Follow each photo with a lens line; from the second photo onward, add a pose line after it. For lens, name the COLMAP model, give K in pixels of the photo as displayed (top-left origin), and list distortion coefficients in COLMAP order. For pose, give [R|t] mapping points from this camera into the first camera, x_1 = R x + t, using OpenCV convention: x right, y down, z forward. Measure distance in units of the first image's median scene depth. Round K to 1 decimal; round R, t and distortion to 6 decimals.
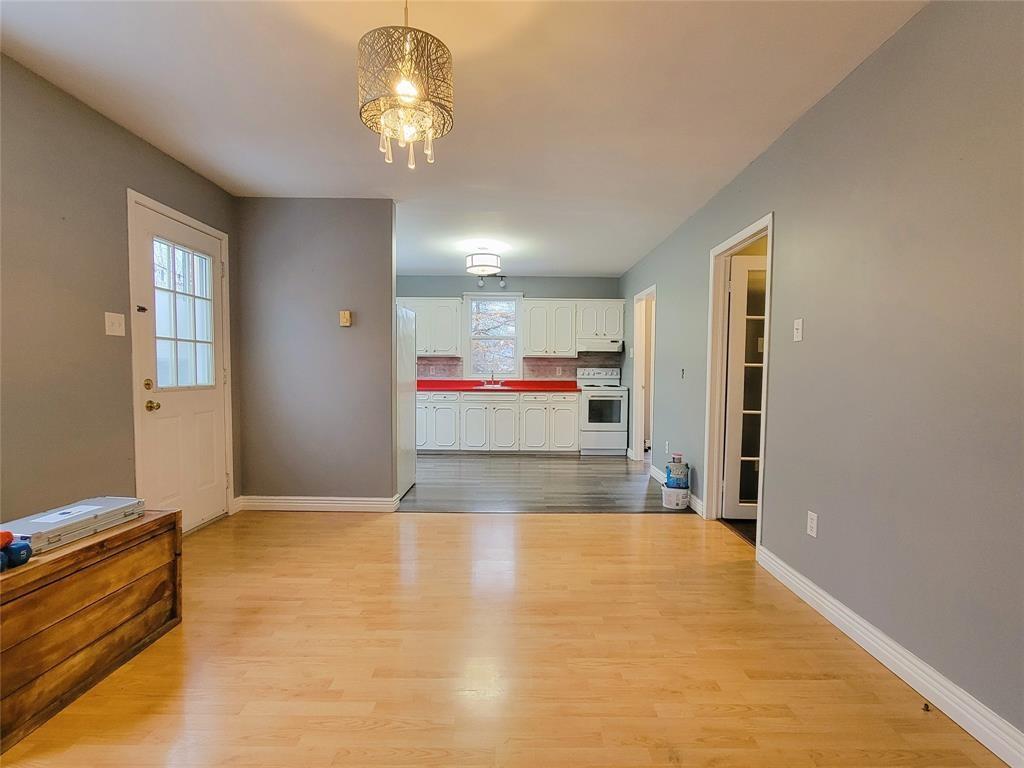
lens RADIAL K [[481.9, 0, 520.4], [0, 481.9, 391.8], [0, 0, 1]] dist [-0.000977, -0.000405]
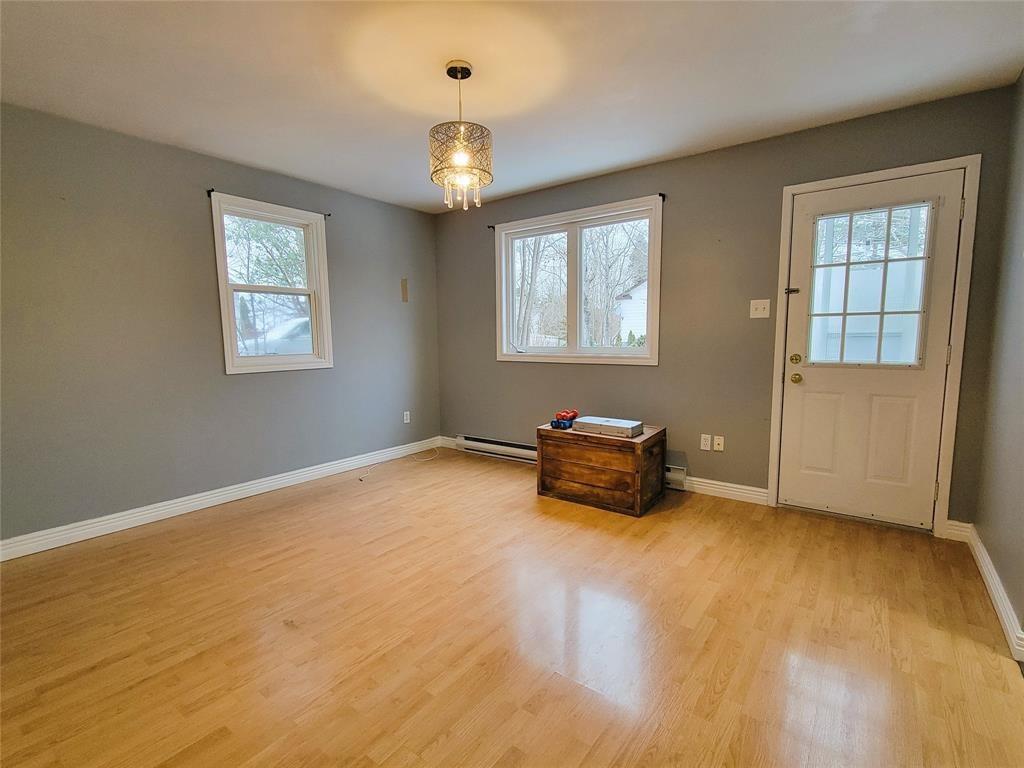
lens RADIAL K [[481.9, 0, 520.4], [0, 481.9, 391.8], [0, 0, 1]] dist [-0.000977, -0.000405]
pose [[-0.600610, 0.089319, -0.794538, 0.222630], [-0.031373, 0.990342, 0.135047, -0.031745], [0.798926, 0.106038, -0.592007, 0.526159]]
